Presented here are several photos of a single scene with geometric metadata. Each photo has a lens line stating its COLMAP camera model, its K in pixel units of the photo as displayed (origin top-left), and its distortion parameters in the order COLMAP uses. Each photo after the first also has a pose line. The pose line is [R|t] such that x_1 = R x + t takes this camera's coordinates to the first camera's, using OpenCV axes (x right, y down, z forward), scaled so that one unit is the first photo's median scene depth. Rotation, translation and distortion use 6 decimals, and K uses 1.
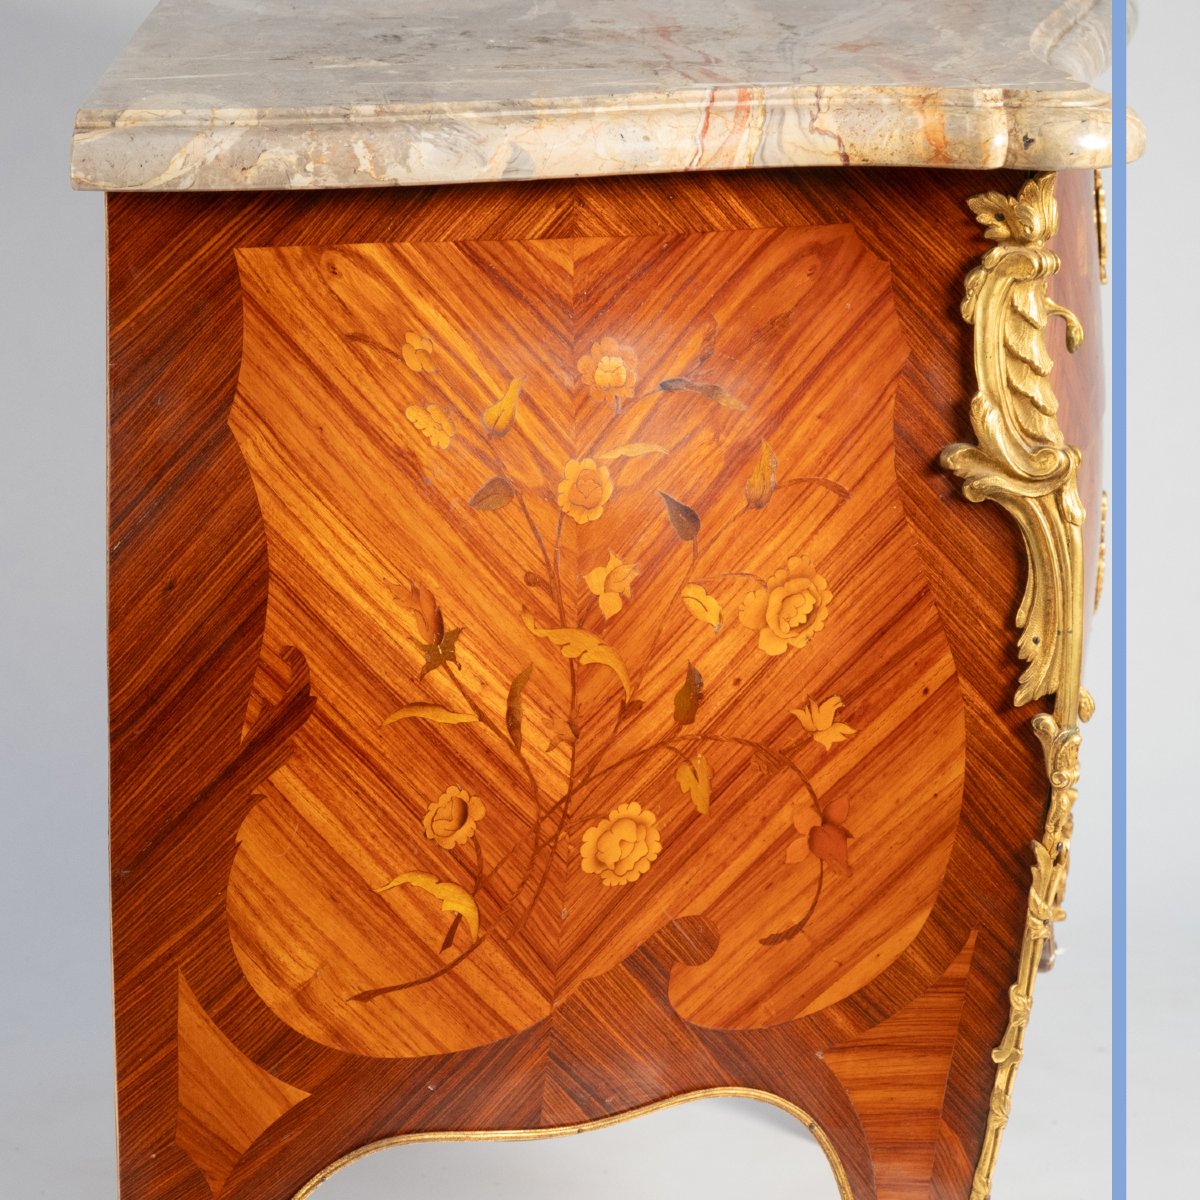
lens RADIAL K [[3898.9, 0, 600.0], [0, 3898.9, 600.0], [0, 0, 1]] dist [0.190861, -3.899273]
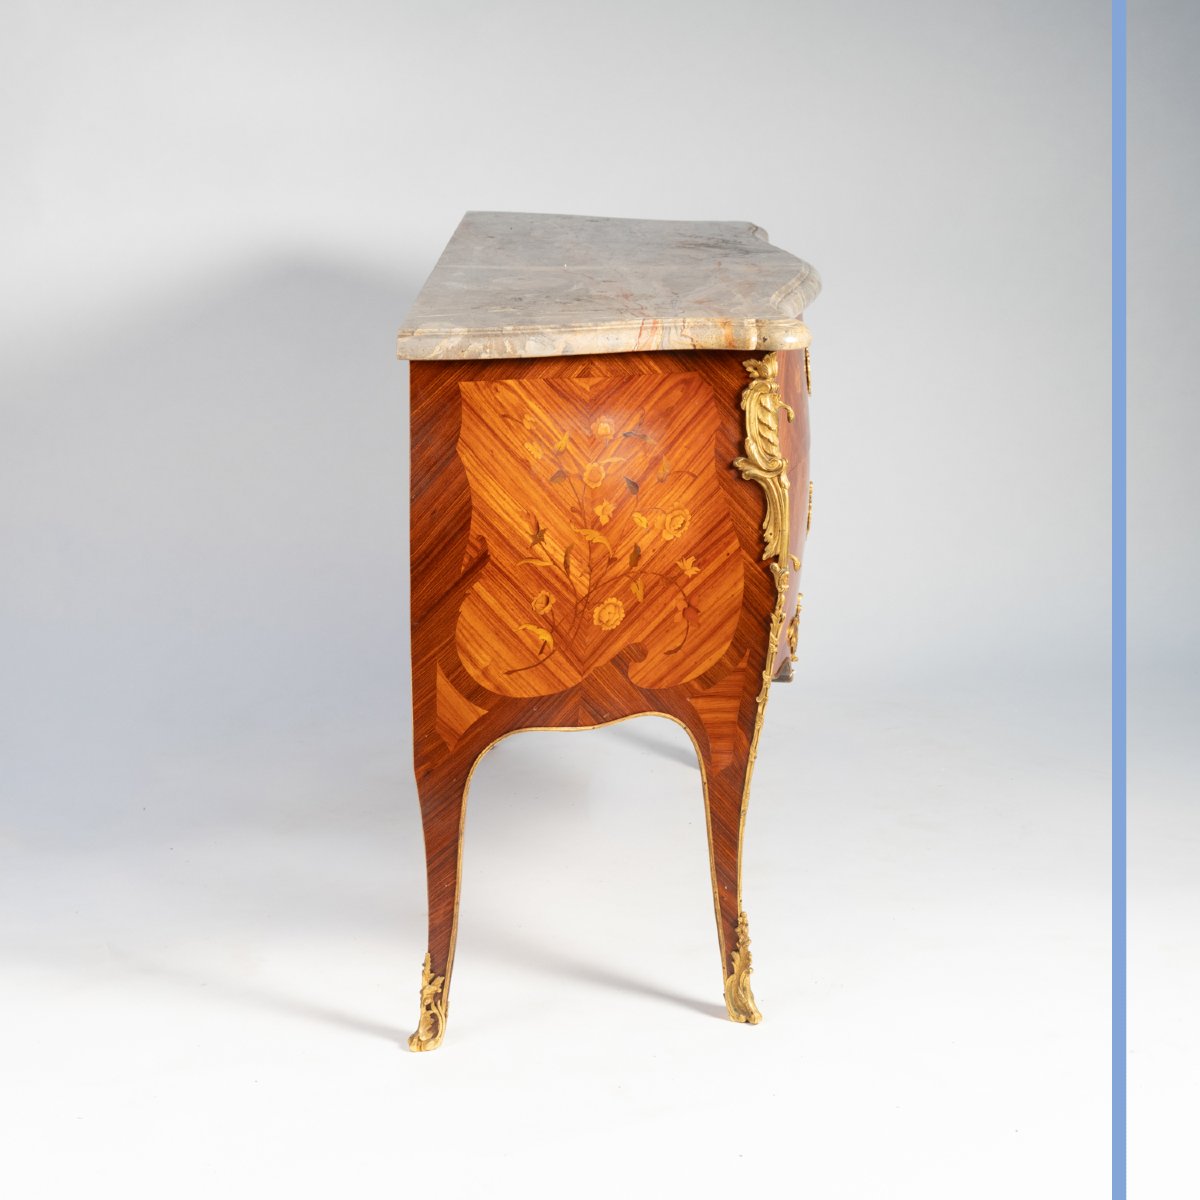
lens RADIAL K [[3898.9, 0, 600.0], [0, 3898.9, 600.0], [0, 0, 1]] dist [0.190861, -3.899273]
pose [[0.999970, -0.004458, -0.006402, 0.016050], [0.004130, 0.998721, -0.050399, 0.182923], [0.006619, 0.050371, 0.998709, -1.557001]]
